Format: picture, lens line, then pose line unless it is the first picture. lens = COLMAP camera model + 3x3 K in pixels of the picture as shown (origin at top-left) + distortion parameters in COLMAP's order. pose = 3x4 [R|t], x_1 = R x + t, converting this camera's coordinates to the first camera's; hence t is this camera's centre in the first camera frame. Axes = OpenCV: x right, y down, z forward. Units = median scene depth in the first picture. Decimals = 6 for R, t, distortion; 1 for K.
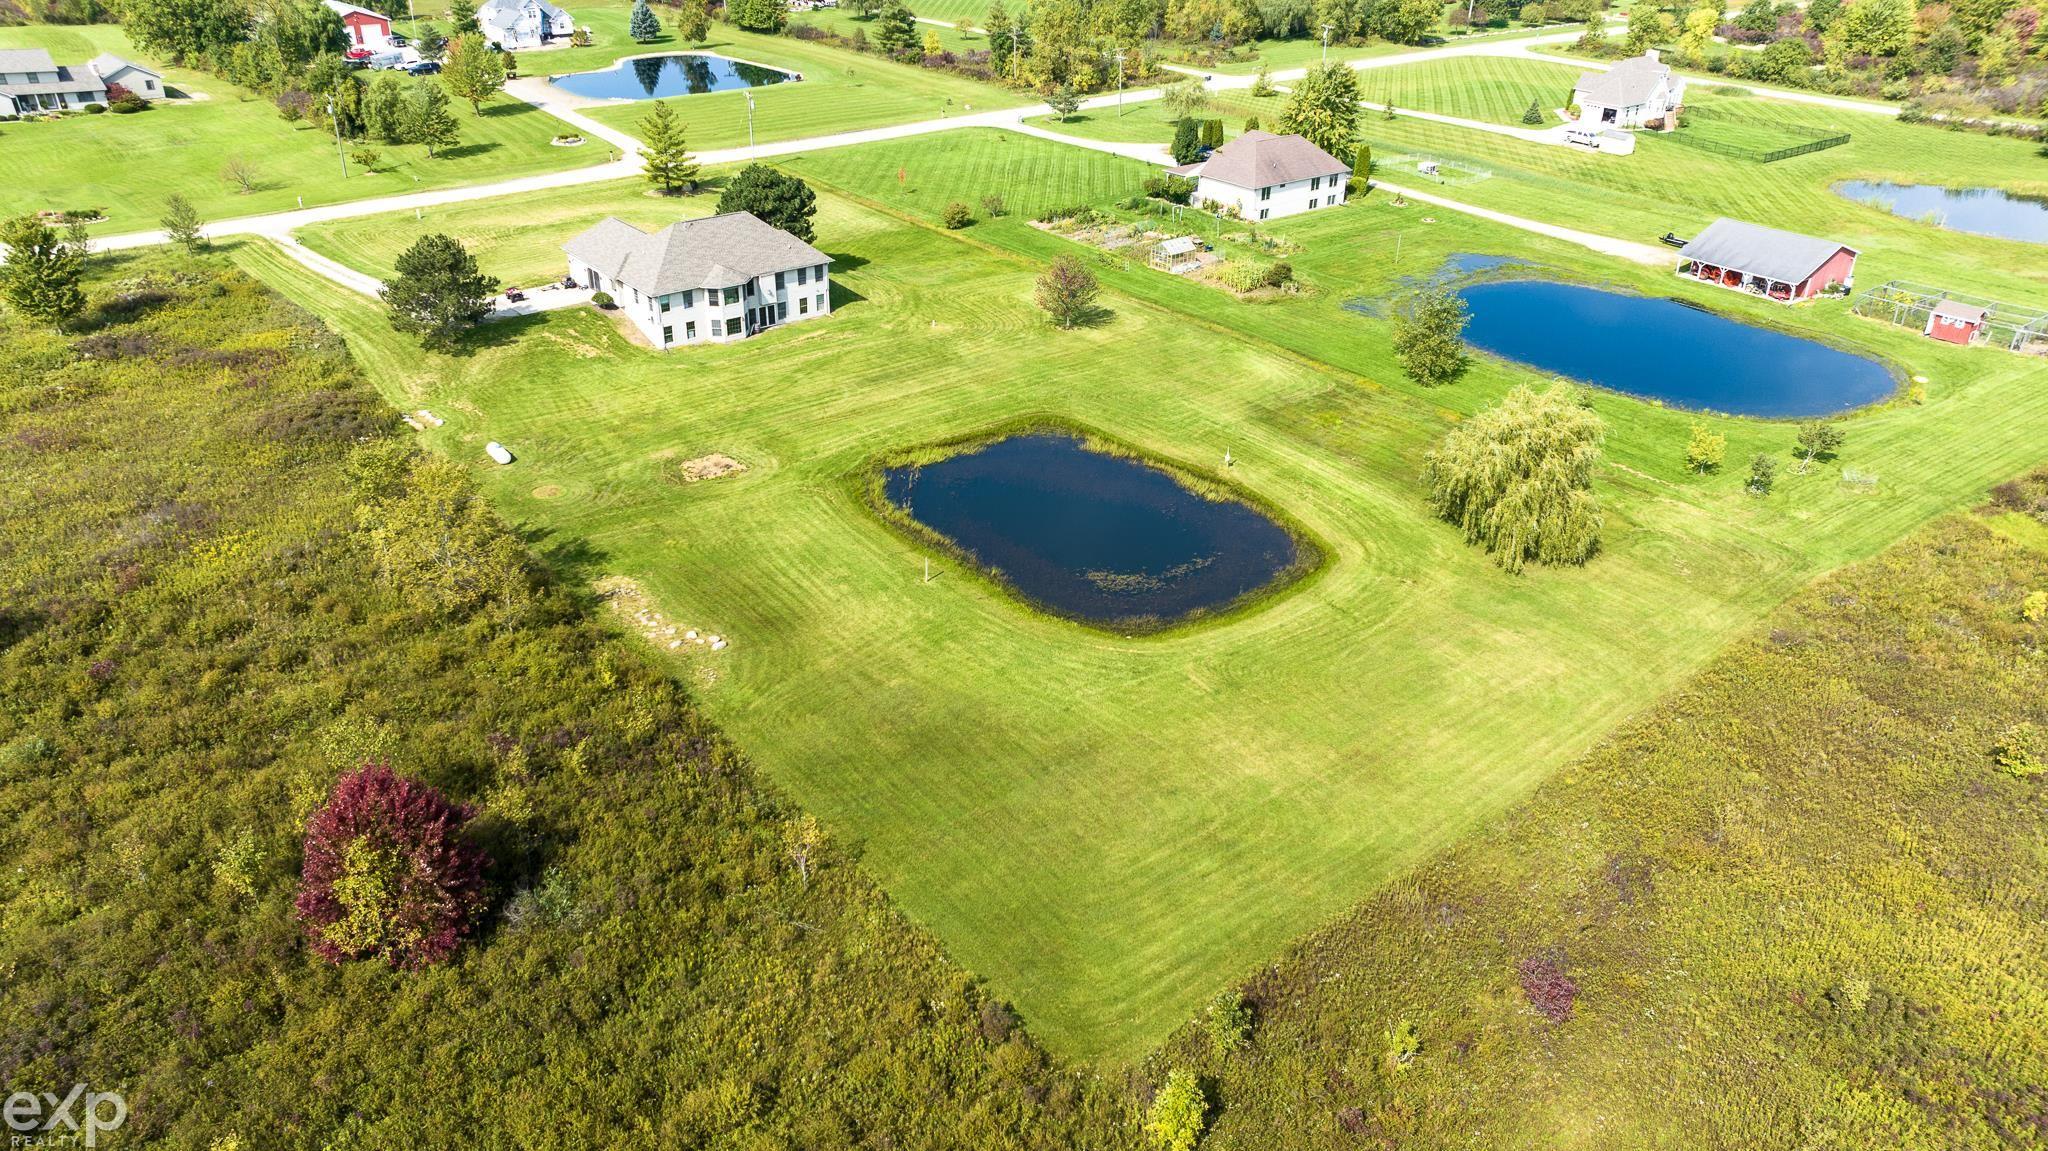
lens RADIAL K [[1437.4, 0, 1024.0], [0, 1437.4, 575.5], [0, 0, 1]] dist [-0.017545, -0.000946]
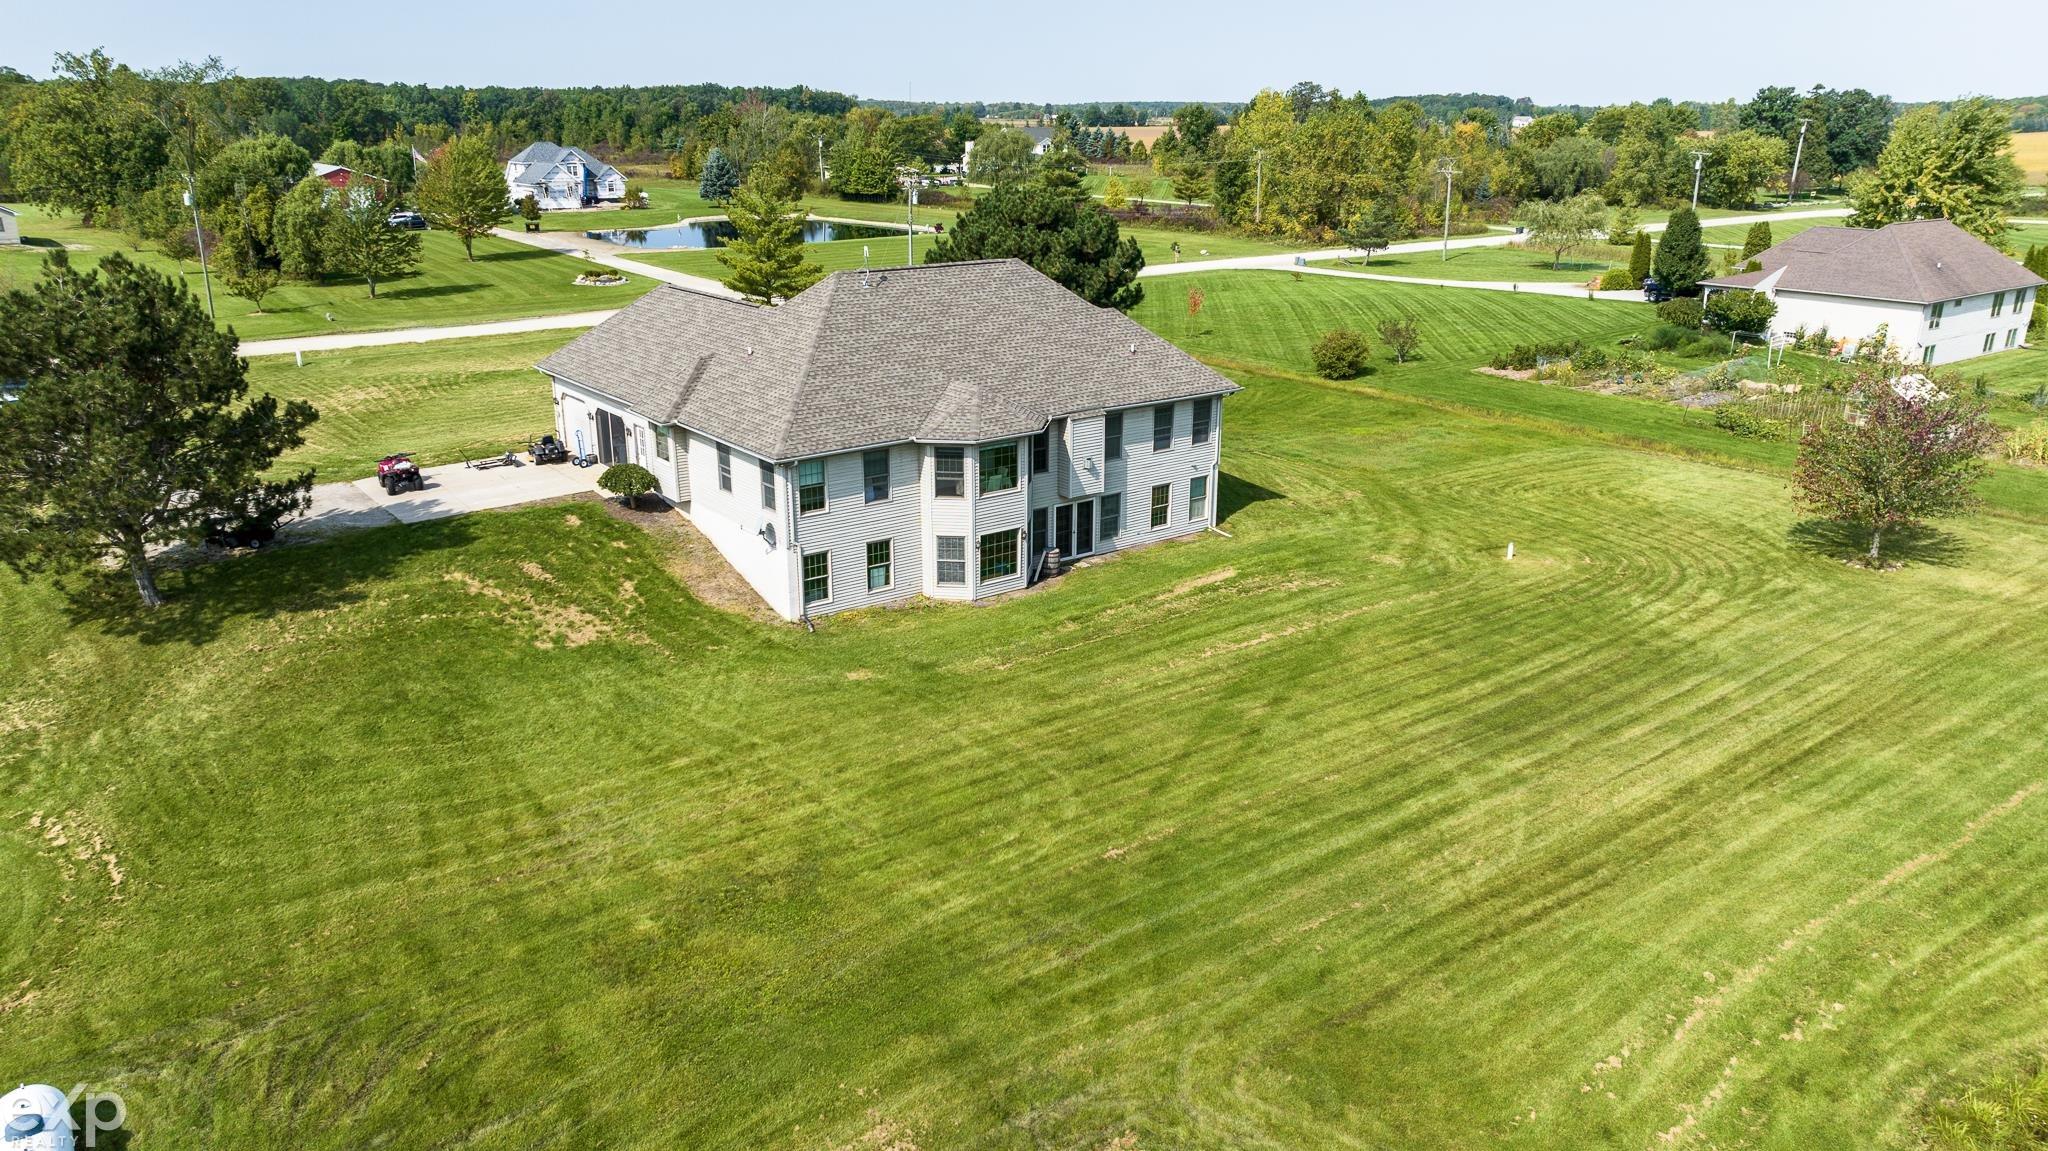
lens RADIAL K [[1437.4, 0, 1024.0], [0, 1437.4, 575.5], [0, 0, 1]] dist [-0.017545, -0.000946]
pose [[0.999632, -0.000014, -0.027127, -0.183671], [-0.004828, 0.983942, -0.178423, -0.104949], [0.026694, 0.178488, 0.983580, 0.647979]]
